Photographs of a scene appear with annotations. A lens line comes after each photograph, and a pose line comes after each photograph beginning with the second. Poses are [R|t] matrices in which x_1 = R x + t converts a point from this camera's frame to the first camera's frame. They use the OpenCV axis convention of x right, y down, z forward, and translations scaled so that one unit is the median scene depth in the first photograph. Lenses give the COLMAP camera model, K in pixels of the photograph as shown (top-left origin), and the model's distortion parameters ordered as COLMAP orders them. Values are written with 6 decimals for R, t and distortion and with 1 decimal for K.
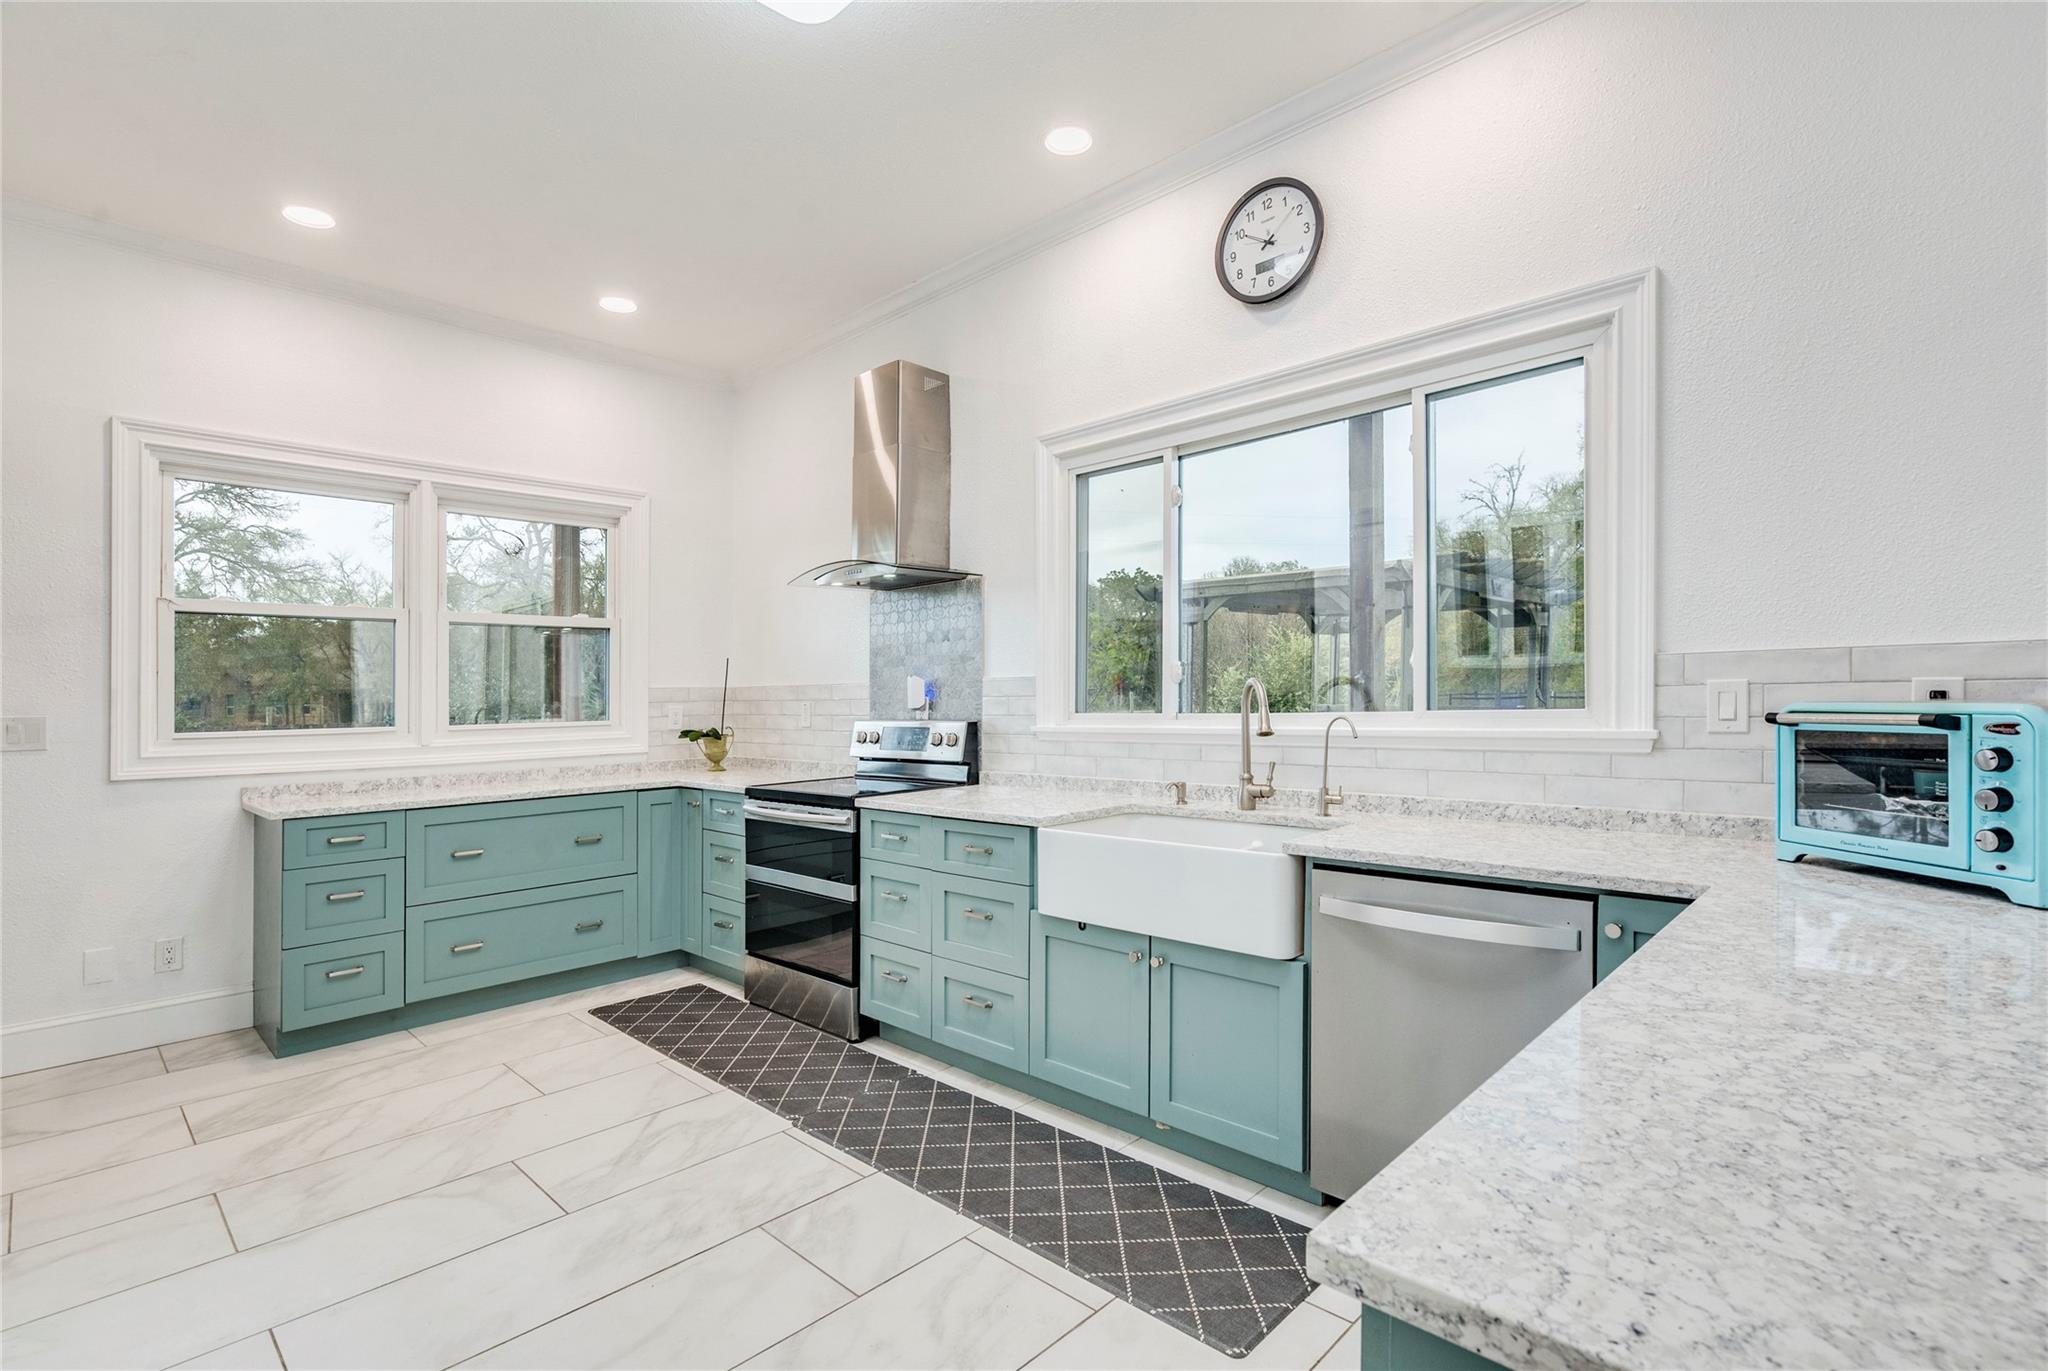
lens RADIAL K [[948.1, 0, 1028.3], [0, 948.1, 700.9], [0, 0, 1]] dist [-0.001240, 0.000280]
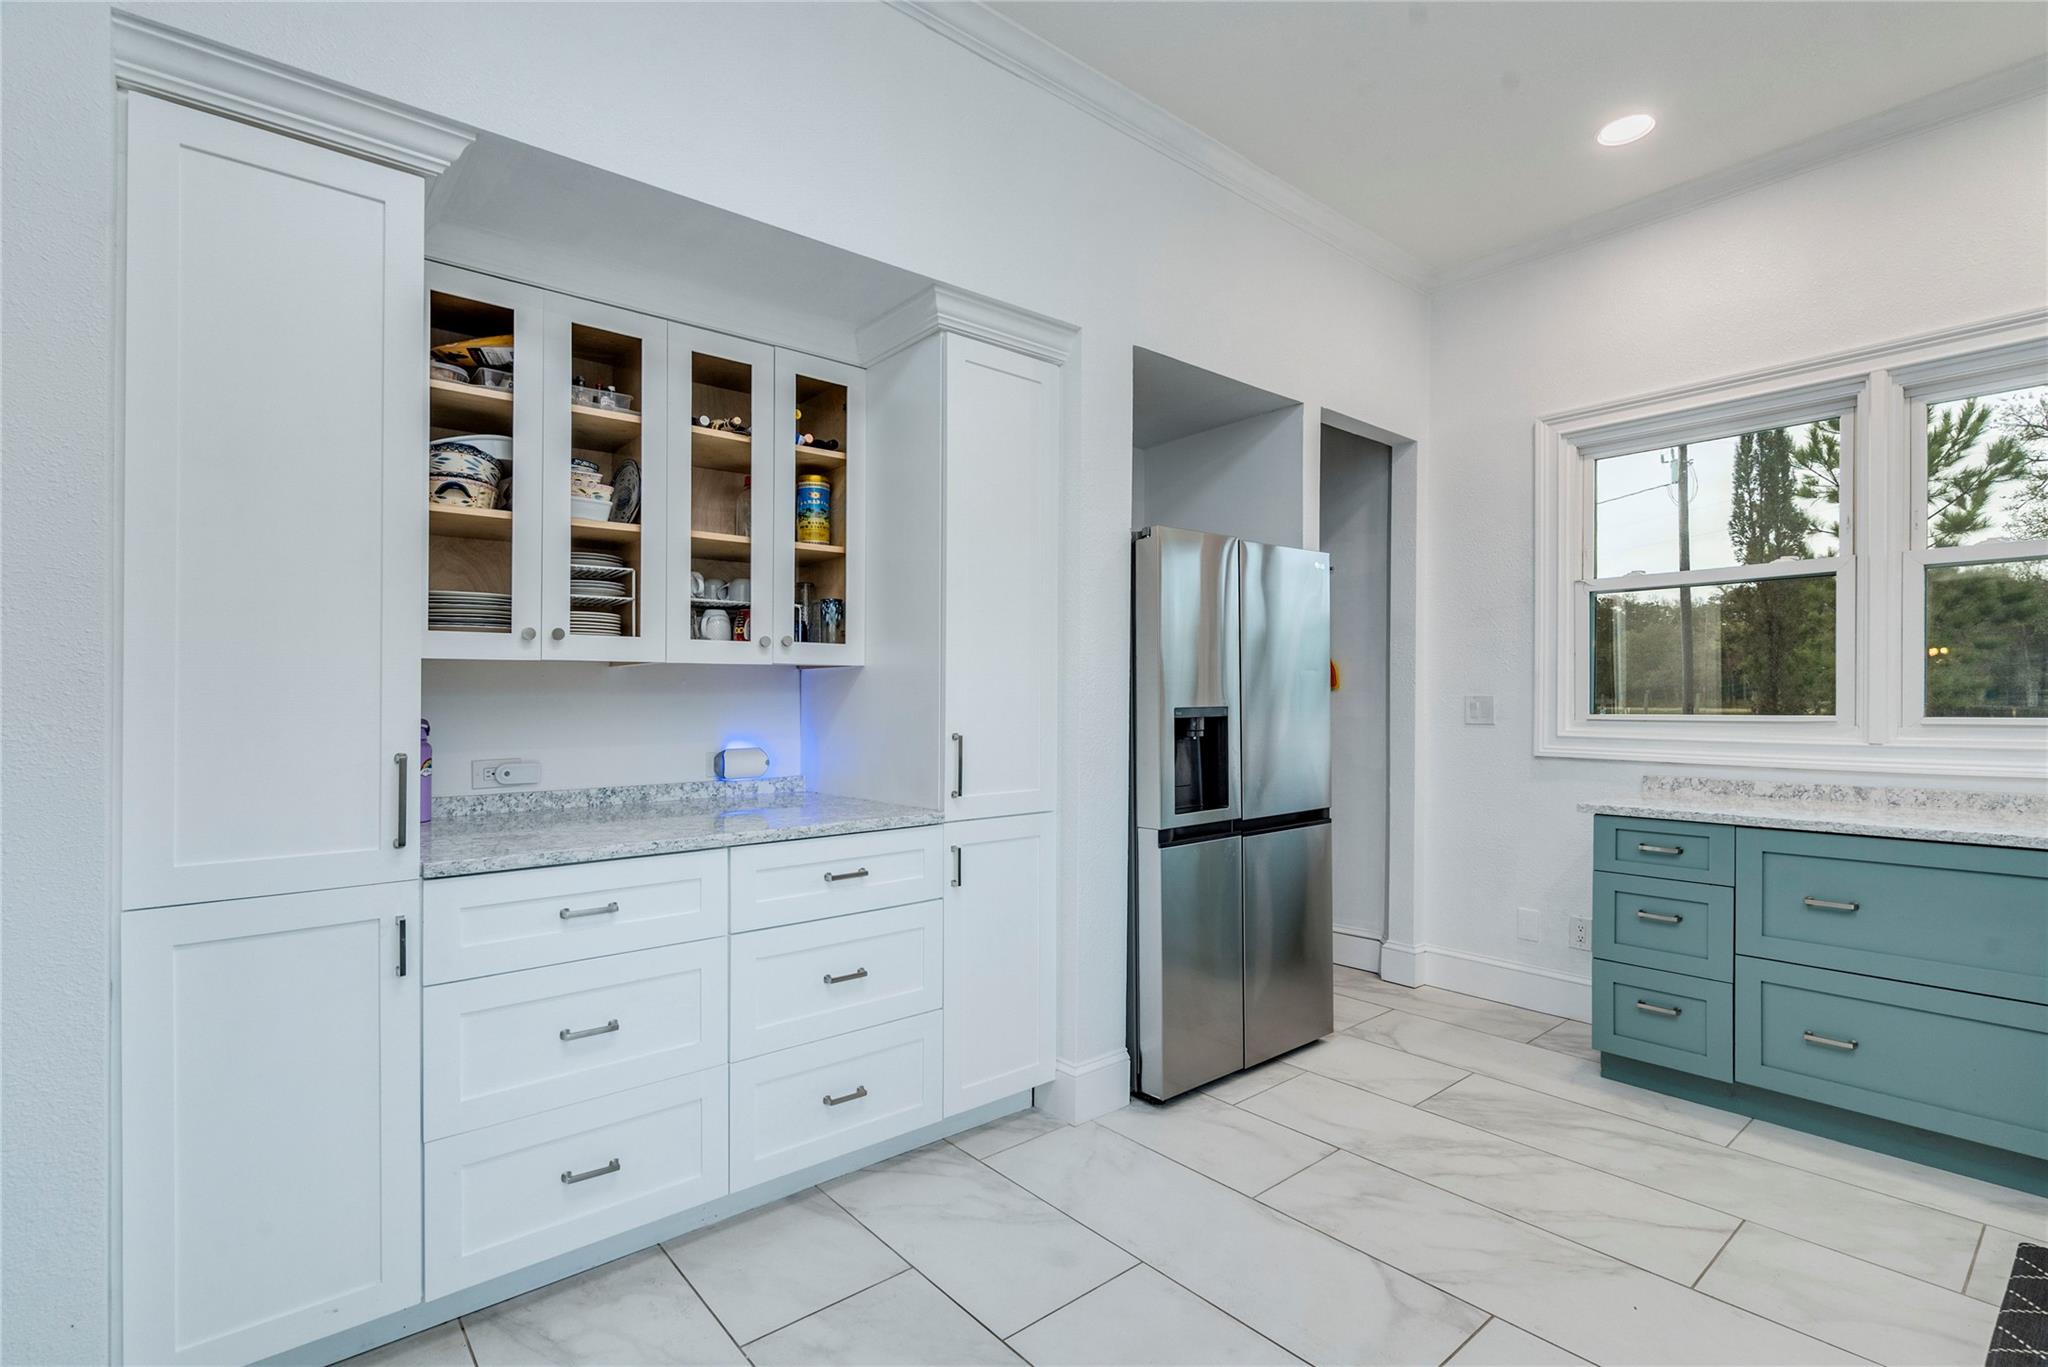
lens RADIAL K [[948.1, 0, 1032.3], [0, 948.1, 672.8], [0, 0, 1]] dist [-0.001240, 0.000280]
pose [[-0.102941, -0.007966, -0.994656, 0.163349], [0.003303, 0.999960, -0.008350, -0.002967], [0.994682, -0.004145, -0.102911, 0.537017]]
